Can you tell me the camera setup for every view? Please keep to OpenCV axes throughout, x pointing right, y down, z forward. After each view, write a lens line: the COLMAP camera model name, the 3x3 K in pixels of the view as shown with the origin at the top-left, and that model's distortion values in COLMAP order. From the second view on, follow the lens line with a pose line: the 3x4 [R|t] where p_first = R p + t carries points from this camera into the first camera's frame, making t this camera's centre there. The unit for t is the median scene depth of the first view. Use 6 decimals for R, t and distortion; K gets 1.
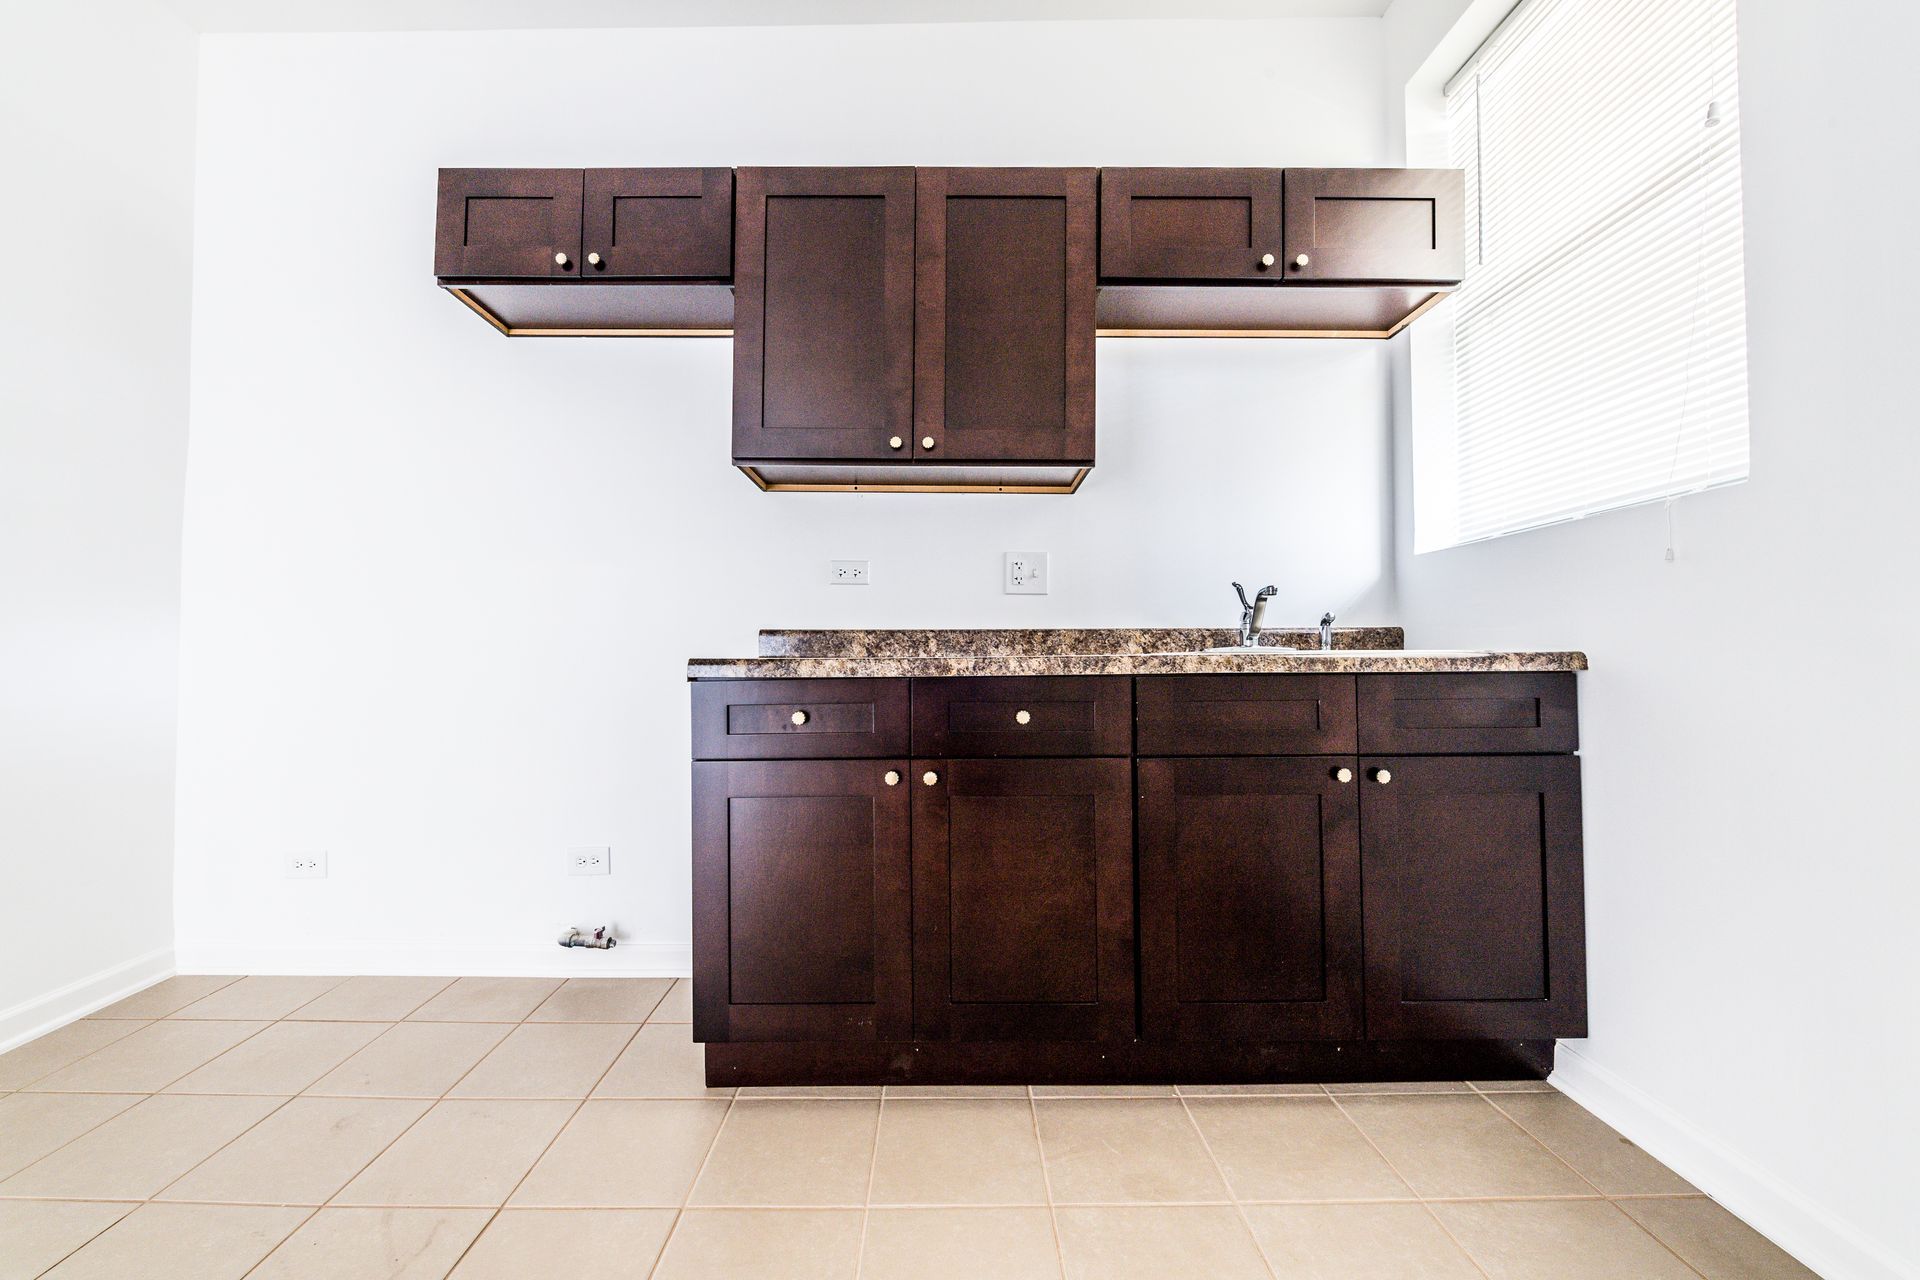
lens RADIAL K [[759.7, 0, 955.2], [0, 759.7, 635.6], [0, 0, 1]] dist [0.001826, -0.004422]
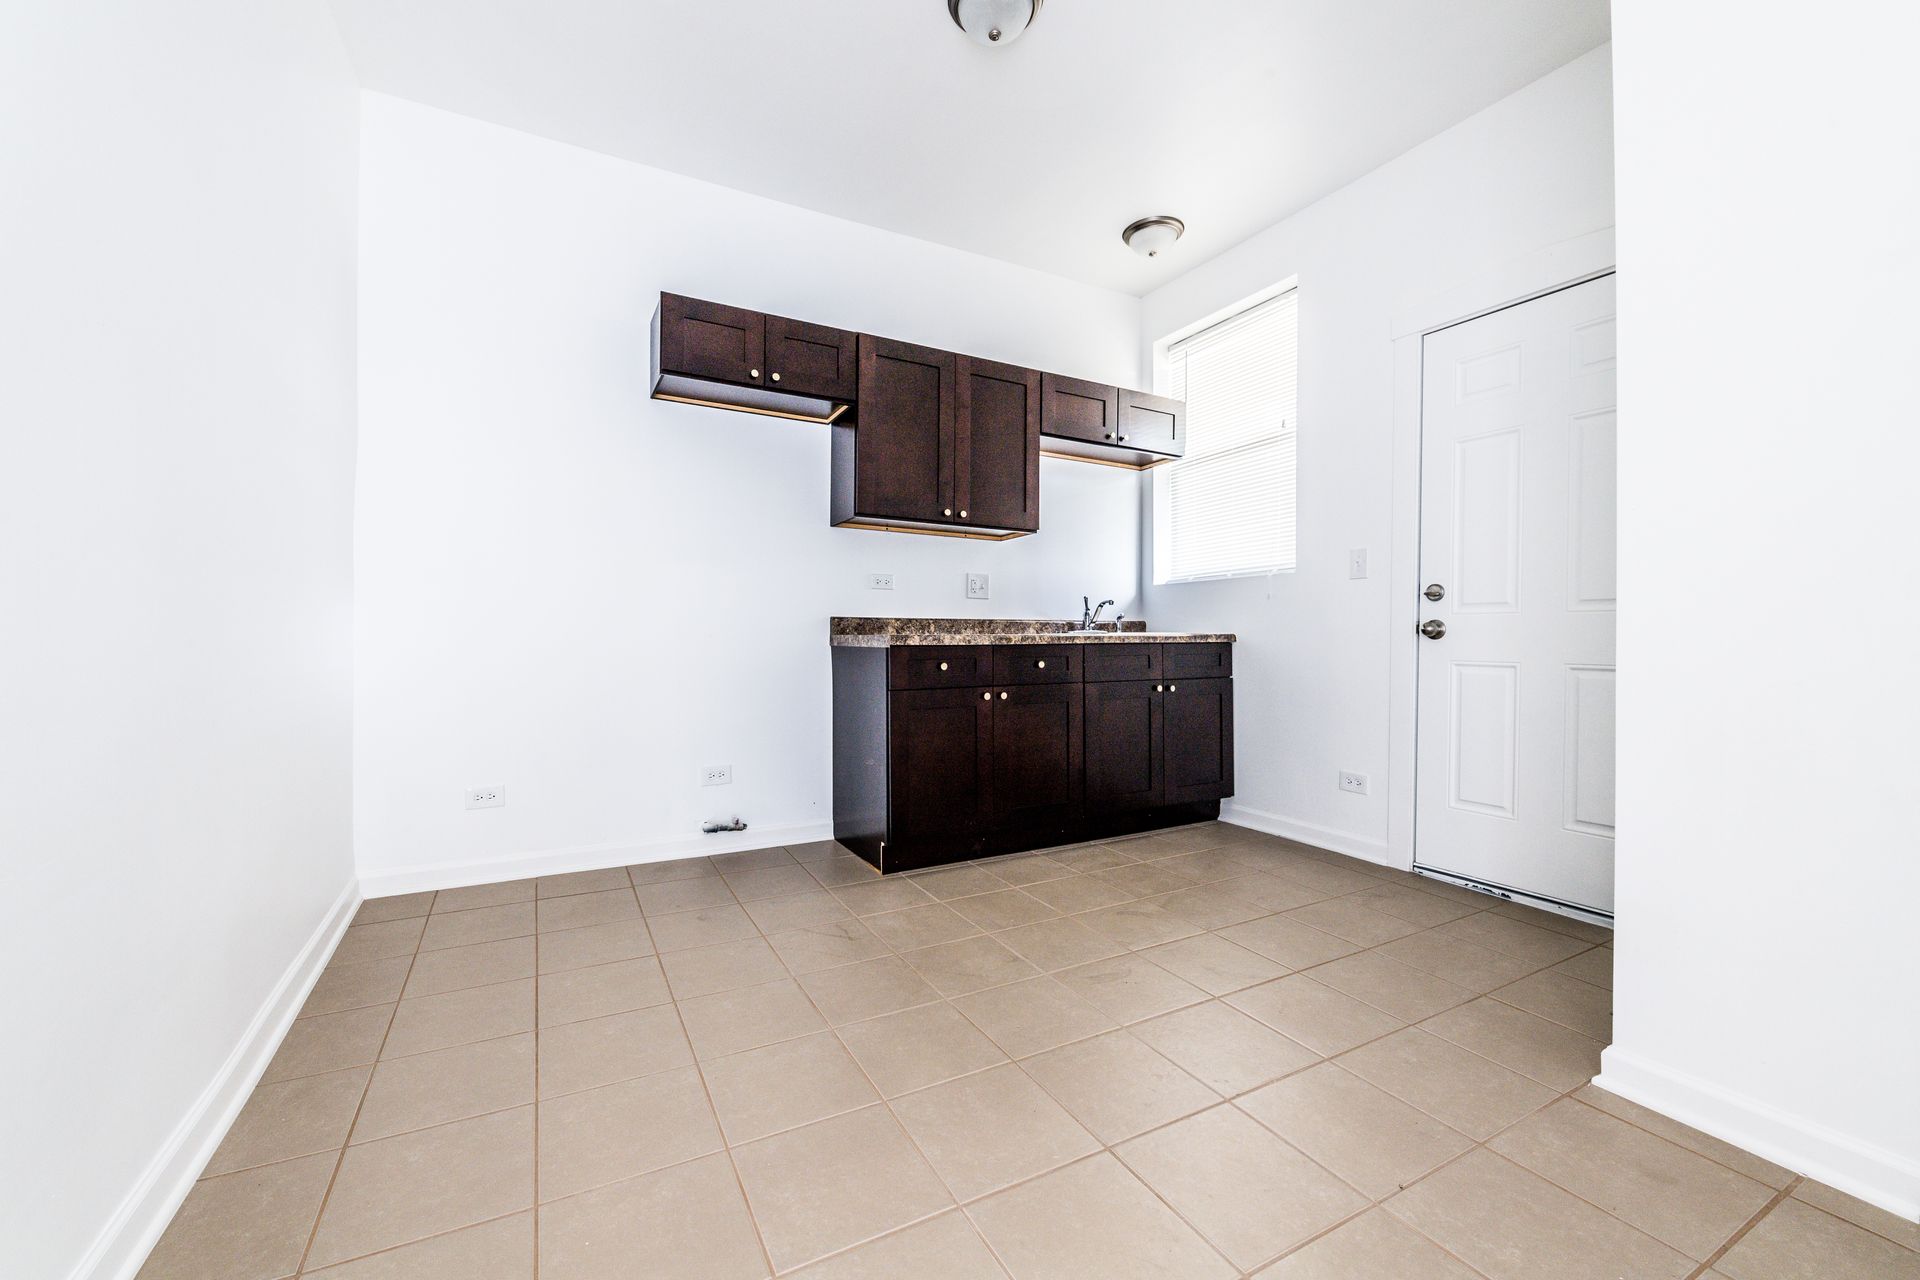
lens RADIAL K [[756.5, 0, 933.8], [0, 756.5, 643.0], [0, 0, 1]] dist [0.000751, -0.005356]
pose [[0.882887, 0.000811, 0.469585, -0.911170], [-0.016359, 0.999445, 0.029031, -0.003069], [-0.469300, -0.033313, 0.882410, -0.528369]]
